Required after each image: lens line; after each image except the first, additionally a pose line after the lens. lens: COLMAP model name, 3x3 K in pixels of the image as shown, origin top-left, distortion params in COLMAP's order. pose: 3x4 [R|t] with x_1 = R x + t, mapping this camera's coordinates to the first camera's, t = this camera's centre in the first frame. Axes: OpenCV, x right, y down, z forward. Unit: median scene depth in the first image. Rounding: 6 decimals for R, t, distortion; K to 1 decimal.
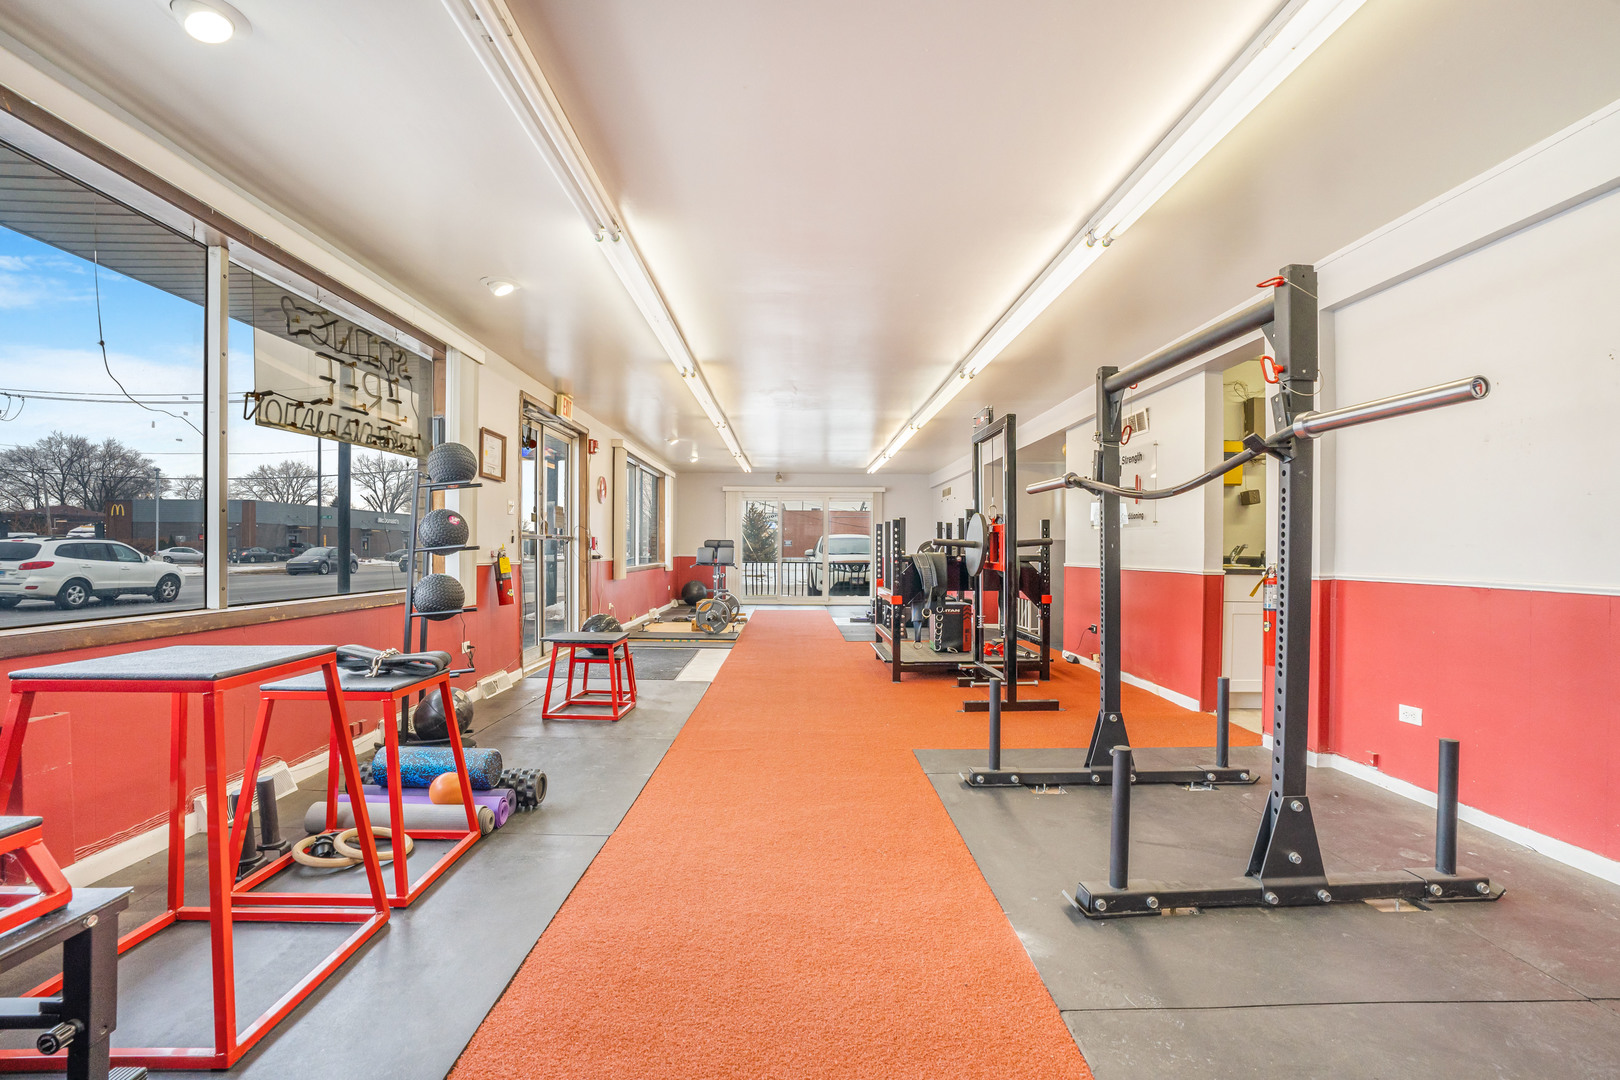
lens RADIAL K [[776.3, 0, 813.3], [0, 776.3, 546.9], [0, 0, 1]] dist [-0.021077, 0.004540]
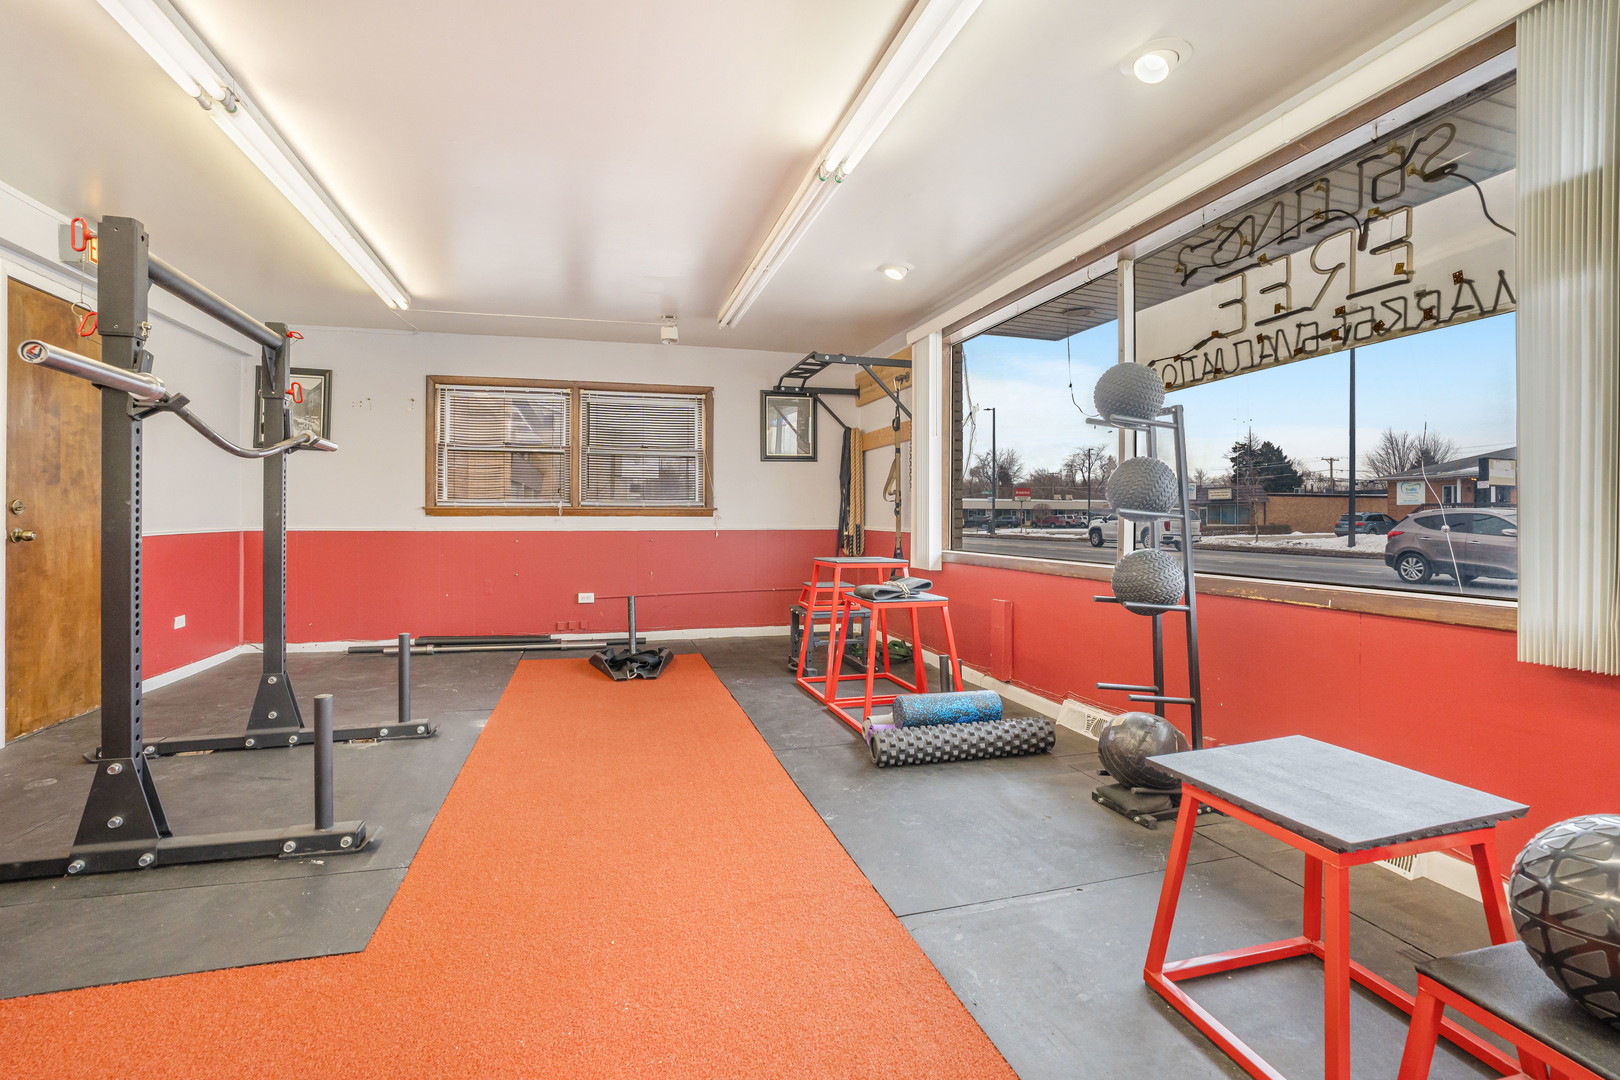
lens RADIAL K [[776.3, 0, 807.7], [0, 776.3, 530.3], [0, 0, 1]] dist [-0.021077, 0.004540]
pose [[-0.970529, -0.004821, -0.240938, -0.015981], [-0.008571, 0.999858, 0.014521, 0.008563], [0.240834, 0.016158, -0.970432, 1.718602]]
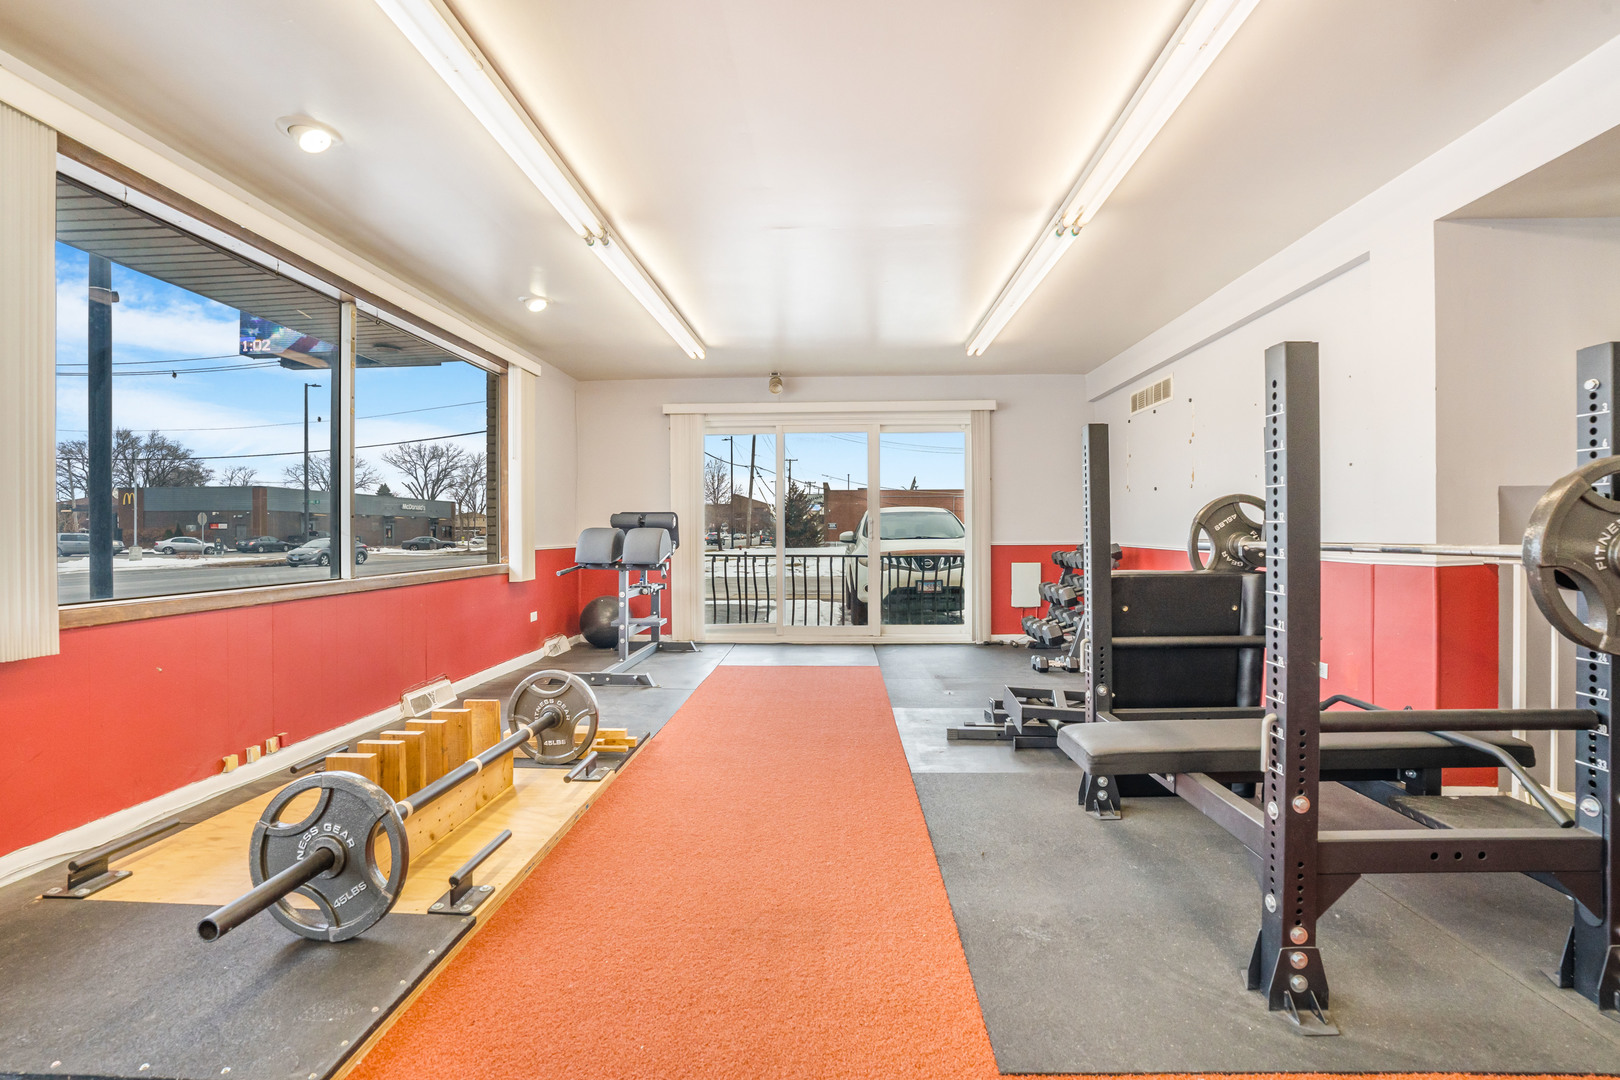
lens RADIAL K [[776.3, 0, 799.0], [0, 776.3, 532.7], [0, 0, 1]] dist [-0.021077, 0.004540]
pose [[0.996734, -0.011342, -0.079957, 0.001892], [0.011618, 0.999928, 0.002988, 0.000727], [0.079917, -0.003908, 0.996794, 0.127564]]
